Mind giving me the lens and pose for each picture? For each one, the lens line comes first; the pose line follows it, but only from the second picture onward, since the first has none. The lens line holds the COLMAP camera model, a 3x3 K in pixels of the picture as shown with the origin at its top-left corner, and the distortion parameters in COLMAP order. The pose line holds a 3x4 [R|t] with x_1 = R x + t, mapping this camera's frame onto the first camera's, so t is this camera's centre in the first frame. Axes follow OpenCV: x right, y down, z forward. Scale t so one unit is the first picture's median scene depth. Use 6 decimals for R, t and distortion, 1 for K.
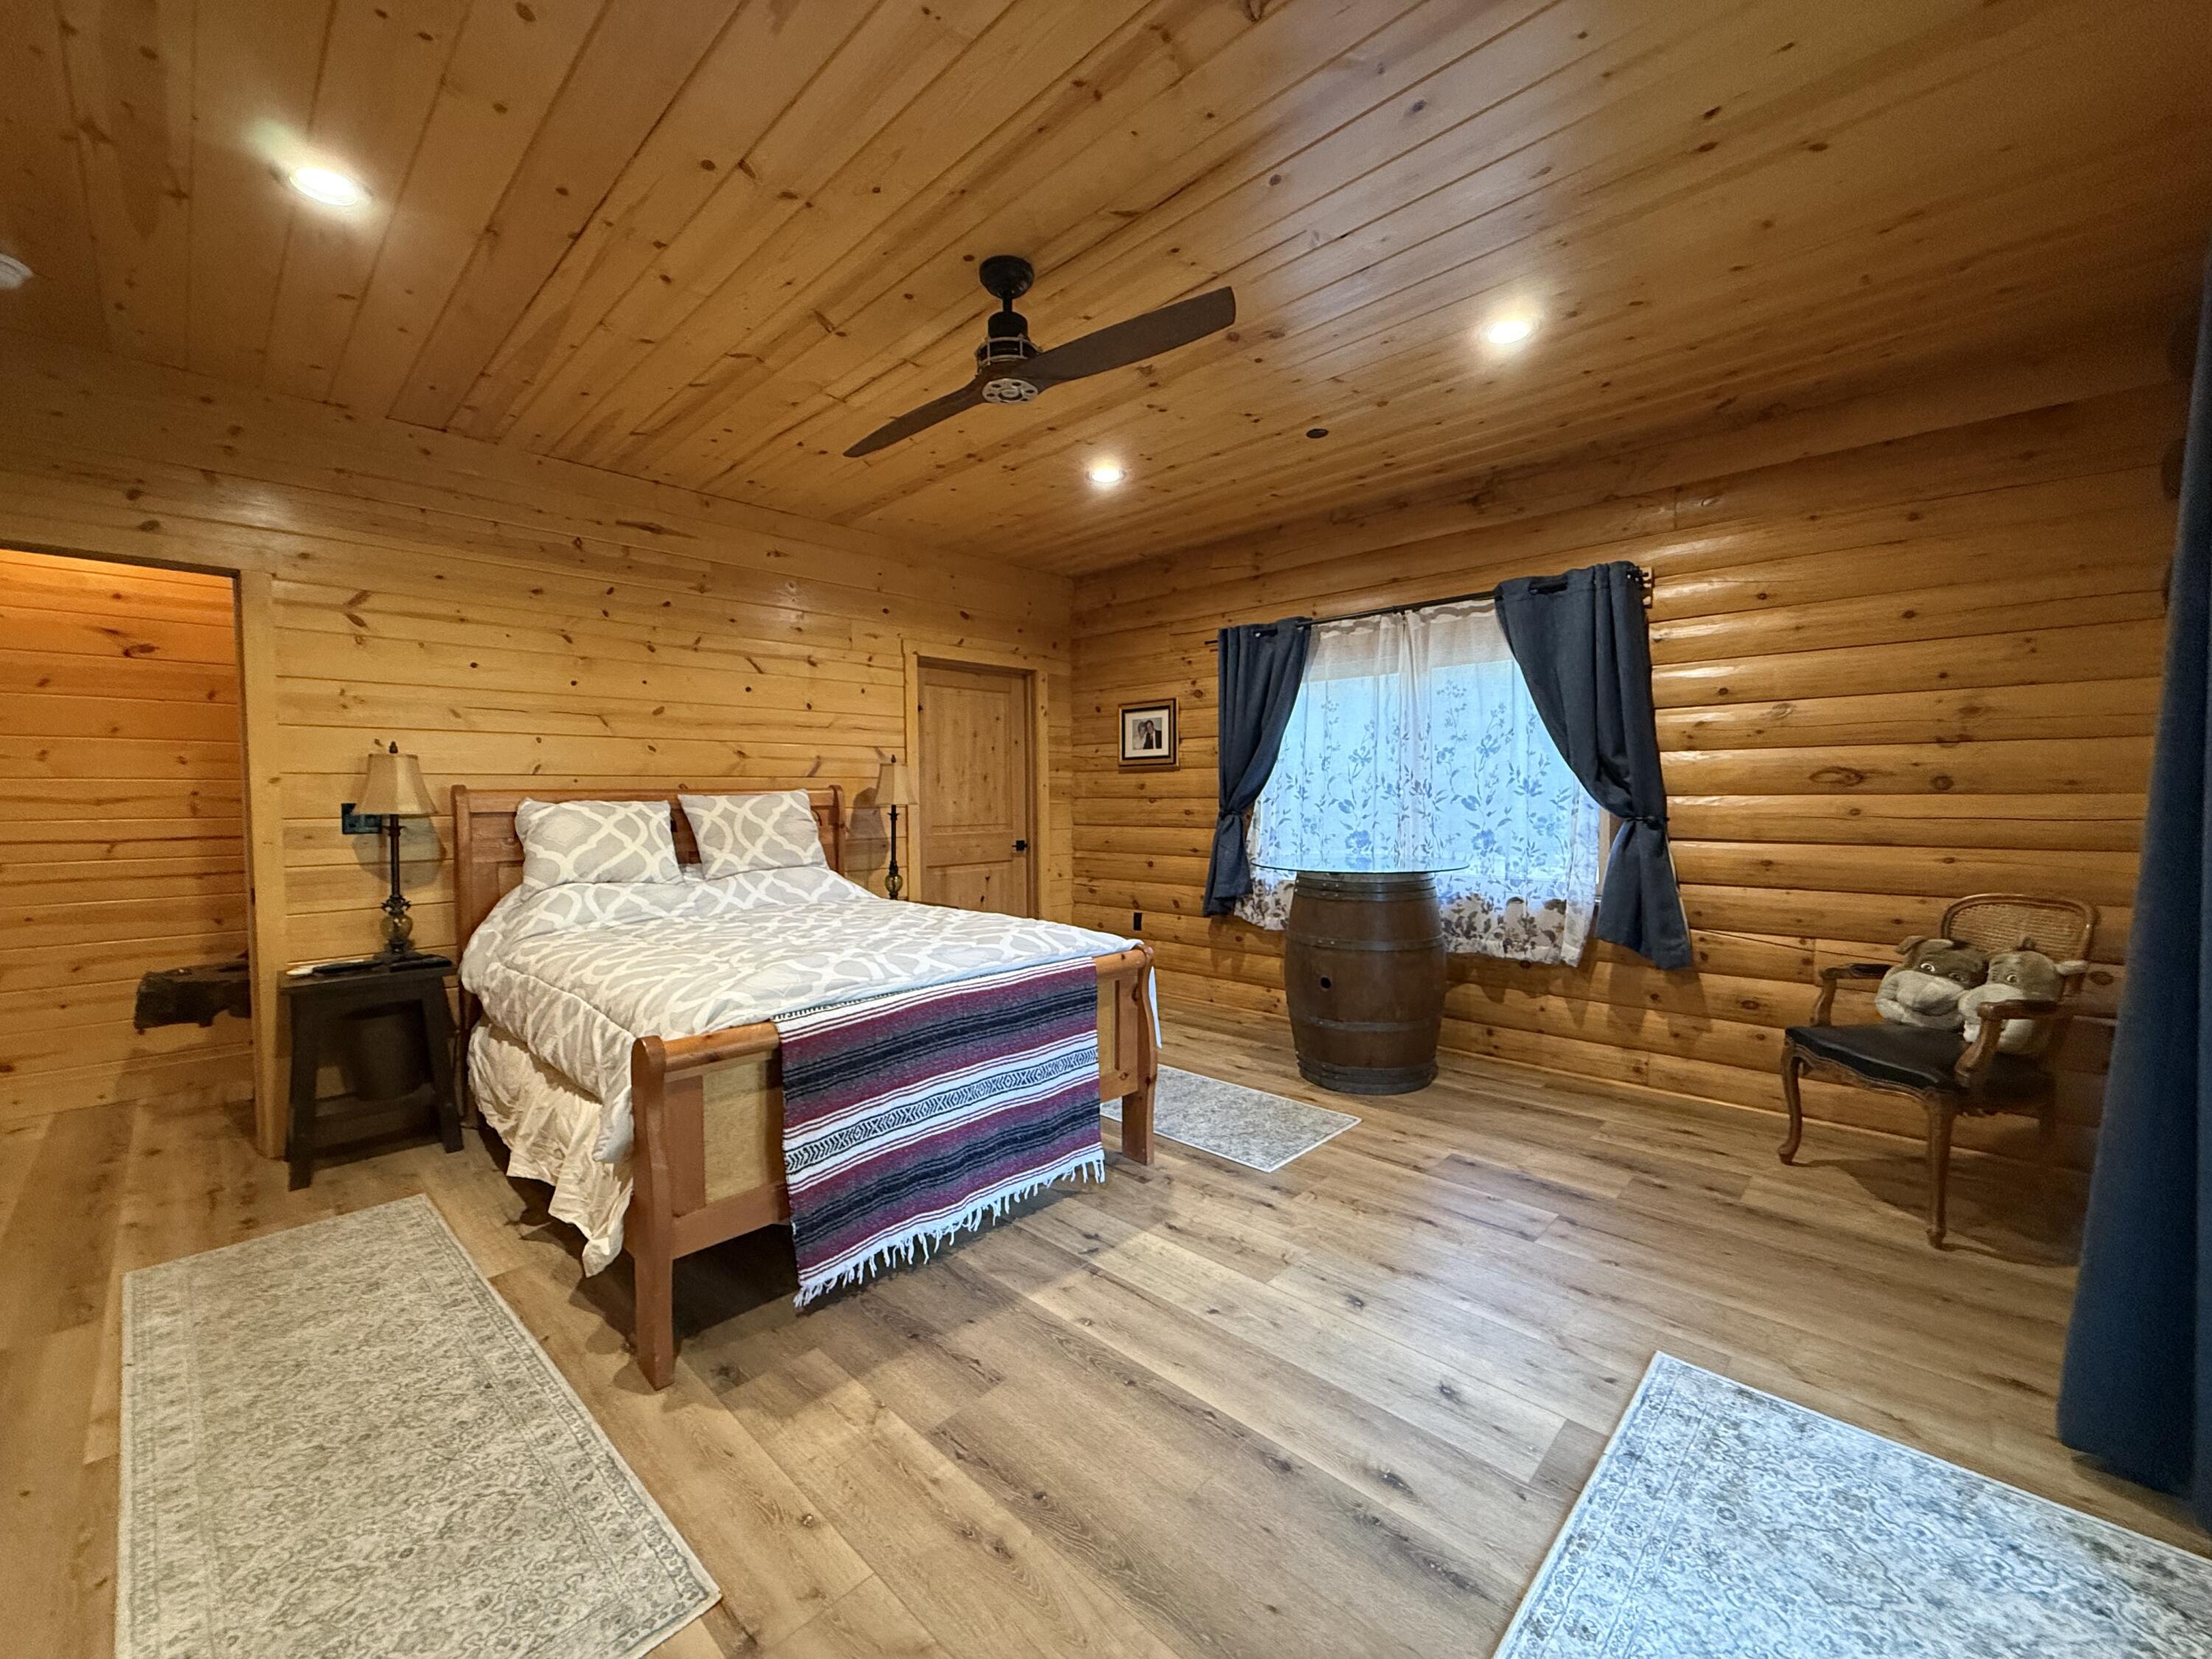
lens RADIAL K [[880.2, 0, 1103.0], [0, 880.2, 828.5], [0, 0, 1]] dist [-0.000290, 0.000102]
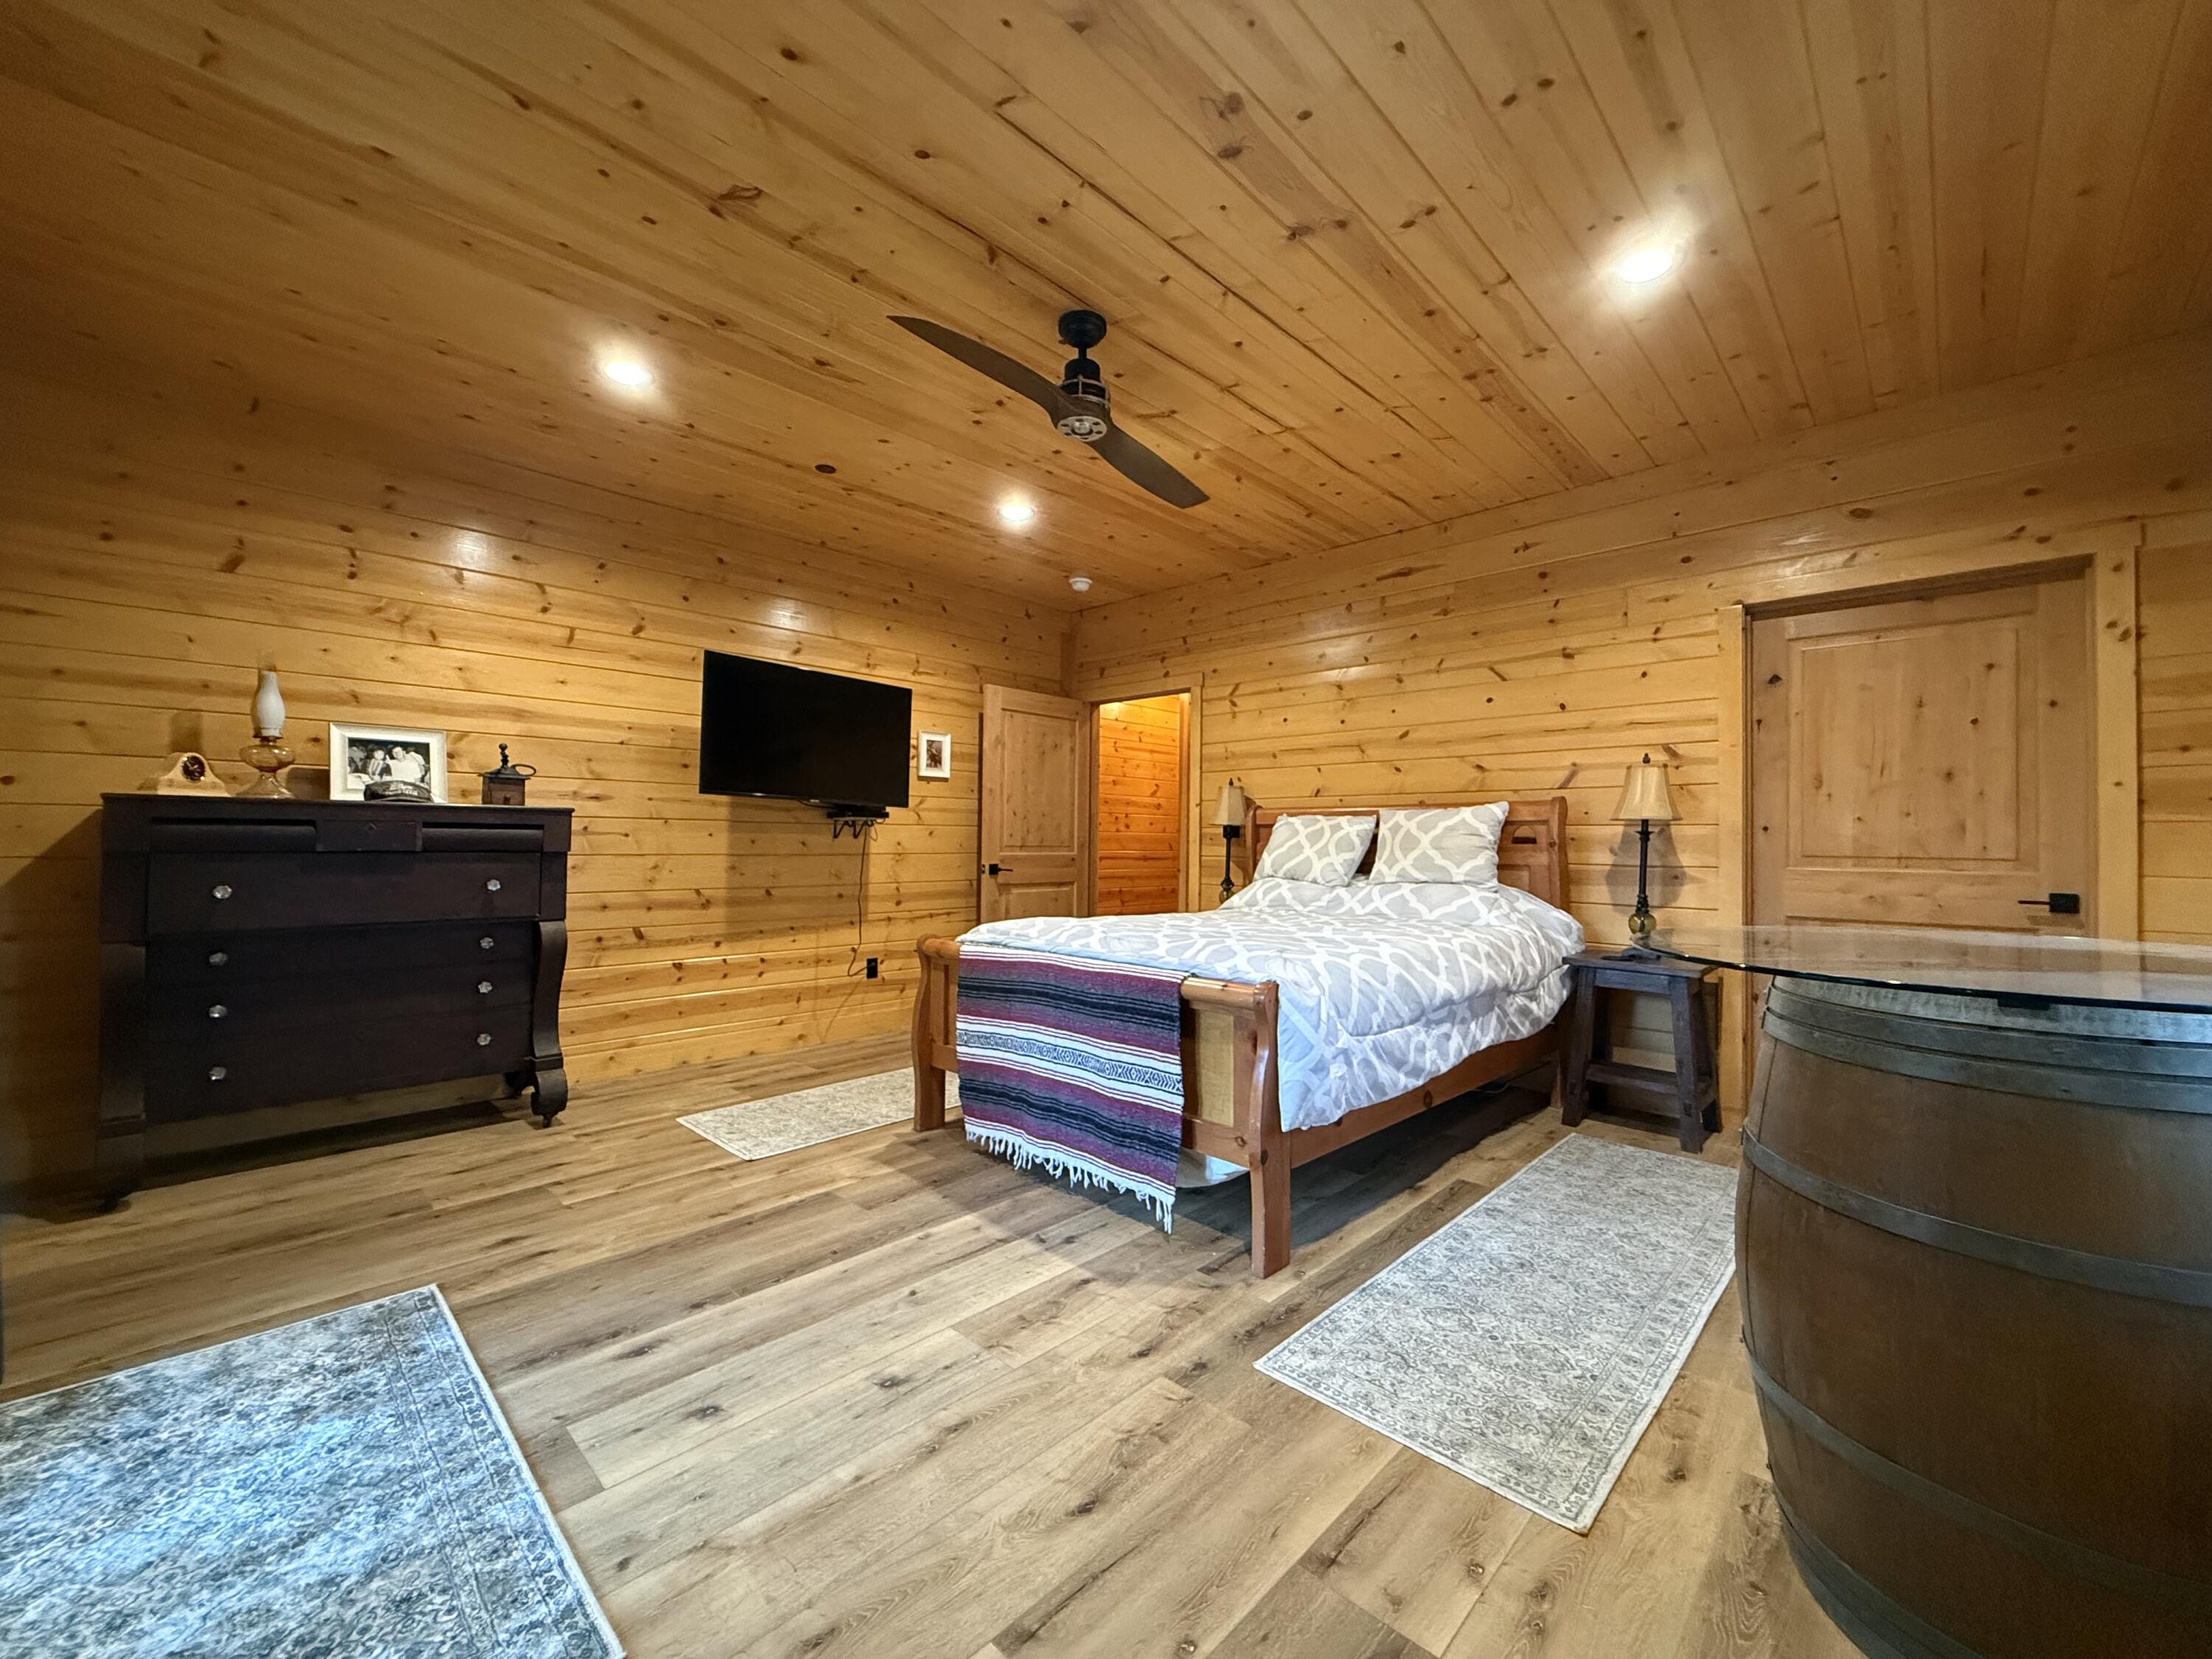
lens RADIAL K [[880.2, 0, 1103.0], [0, 880.2, 828.5], [0, 0, 1]] dist [-0.000290, 0.000102]
pose [[-0.006034, -0.004973, -0.999969, 0.683759], [-0.046541, 0.998905, -0.004687, 0.007092], [0.998898, 0.046512, -0.006259, 0.722444]]
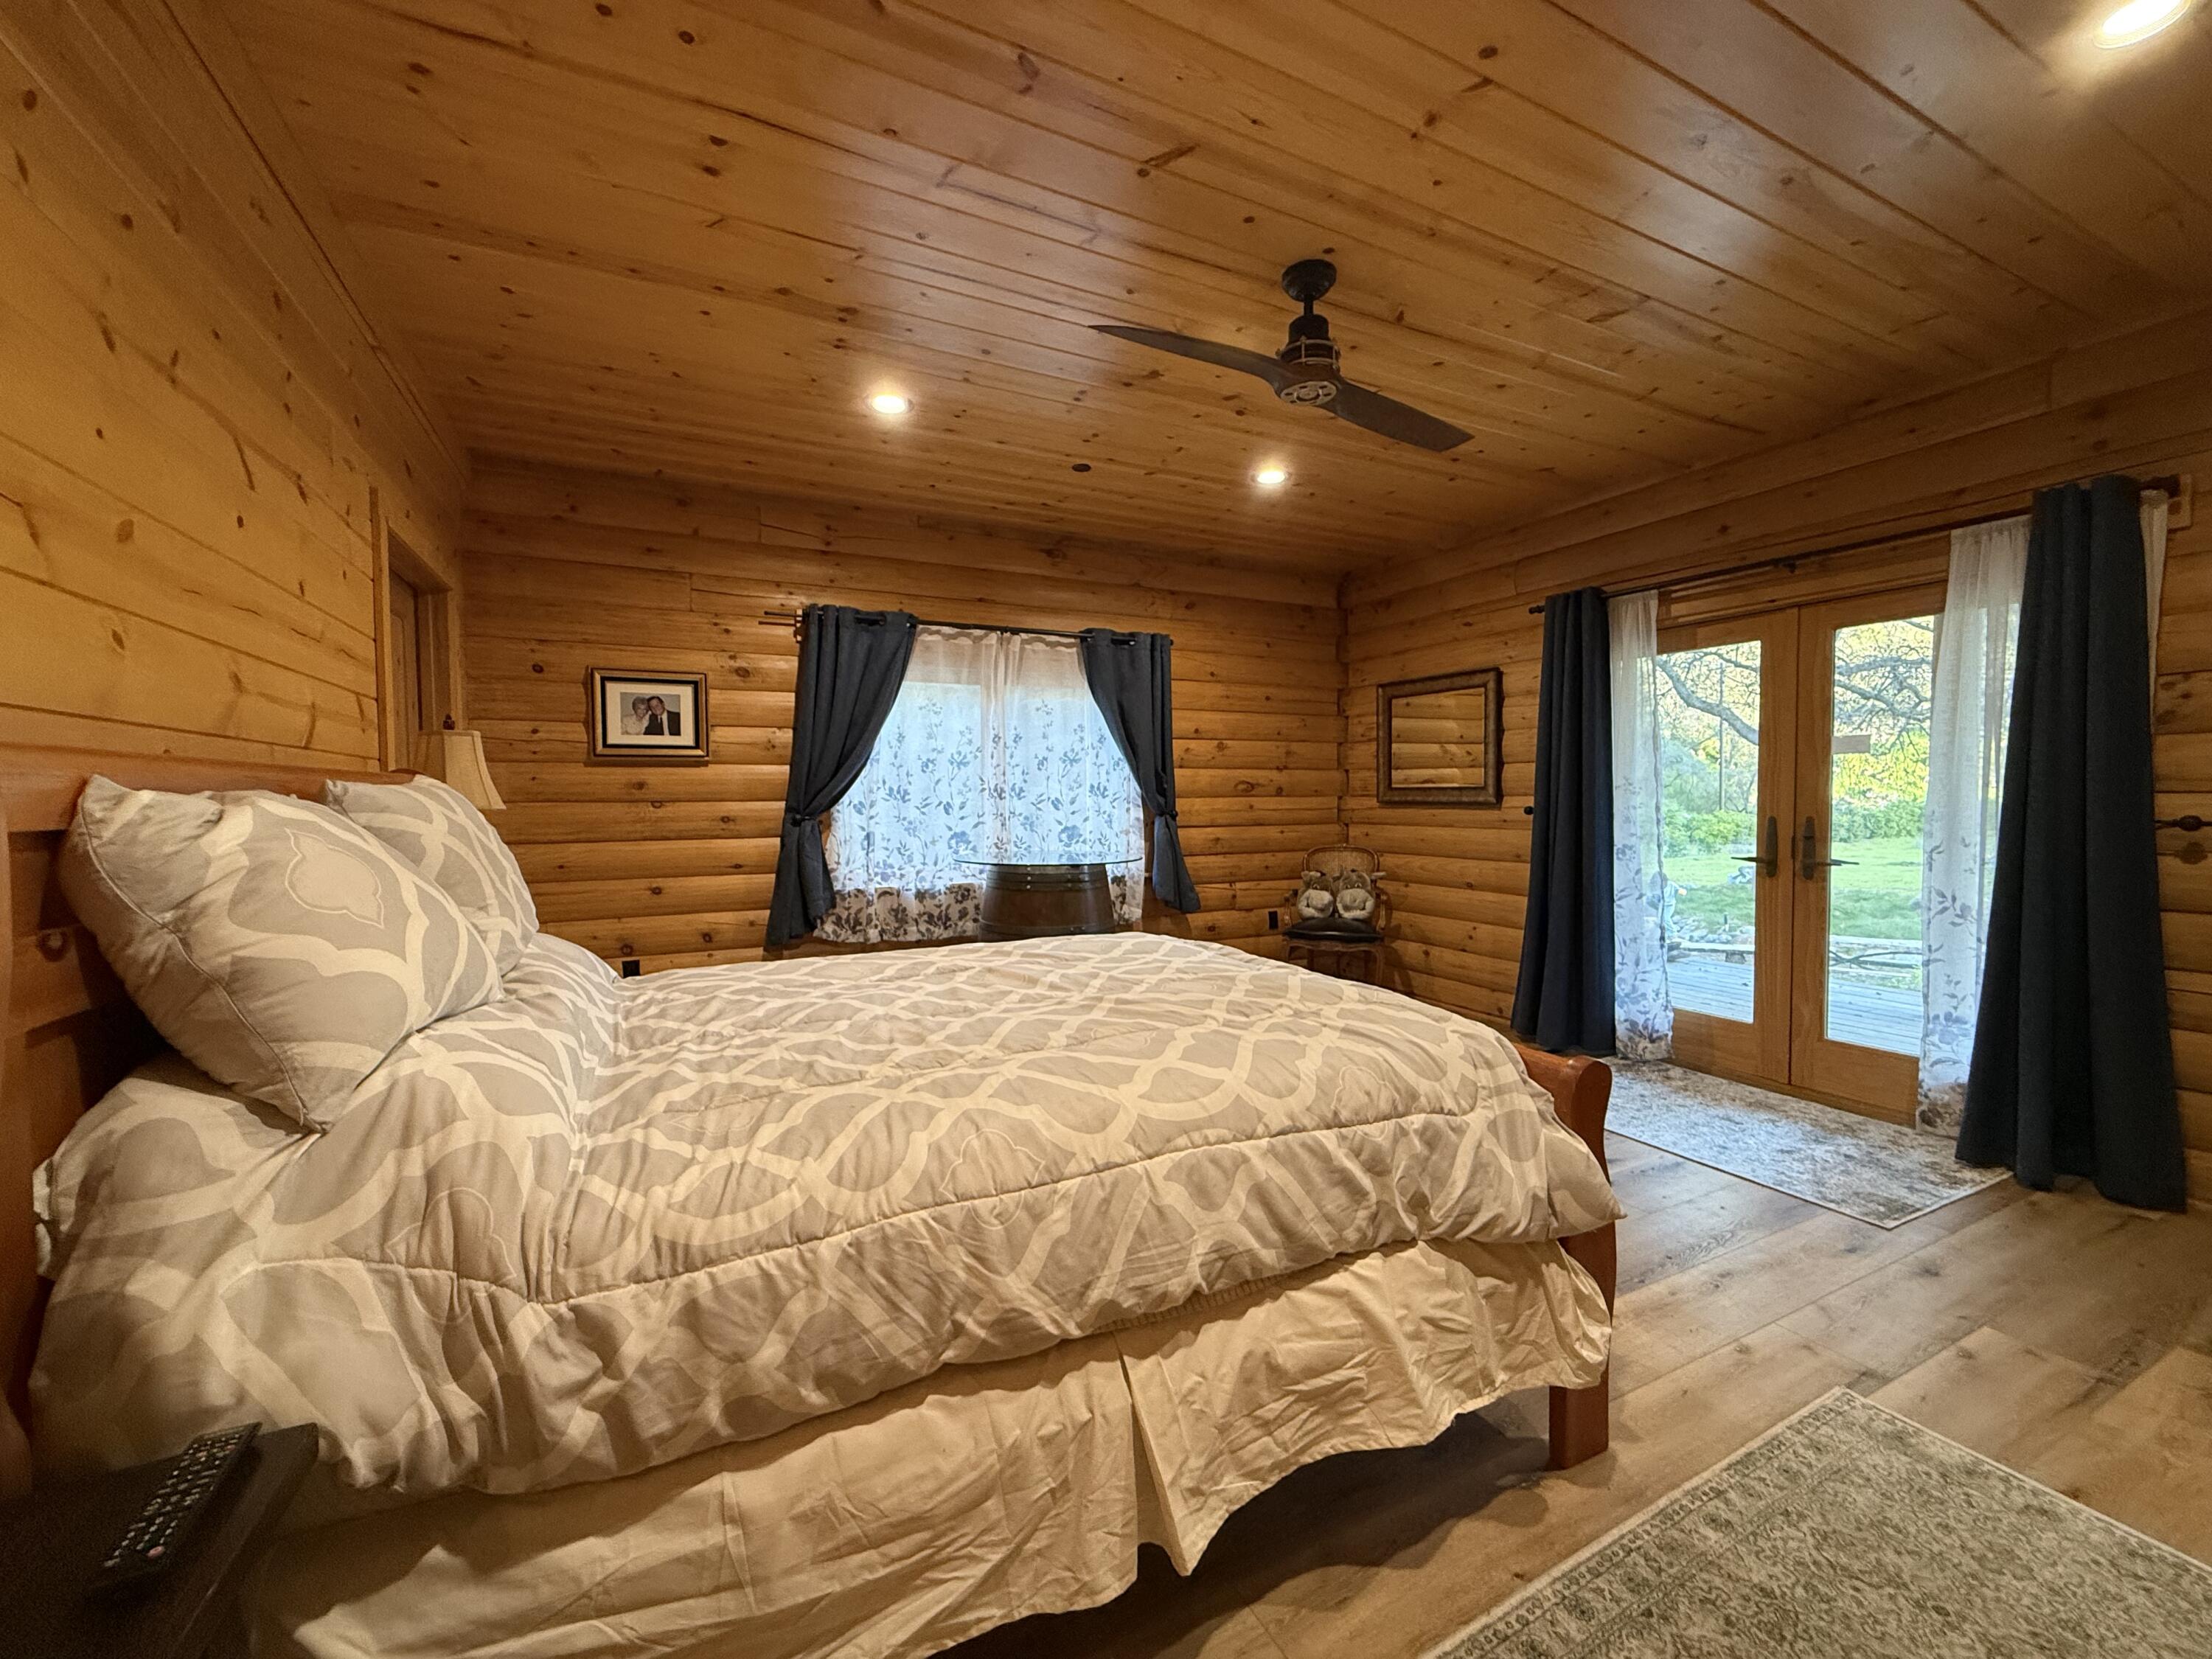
lens RADIAL K [[880.2, 0, 1103.0], [0, 880.2, 828.5], [0, 0, 1]] dist [-0.000290, 0.000102]
pose [[0.340224, -0.026127, 0.939981, -0.793017], [0.039994, 0.999111, 0.013294, -0.010408], [-0.939493, 0.033071, 0.340967, 0.610957]]
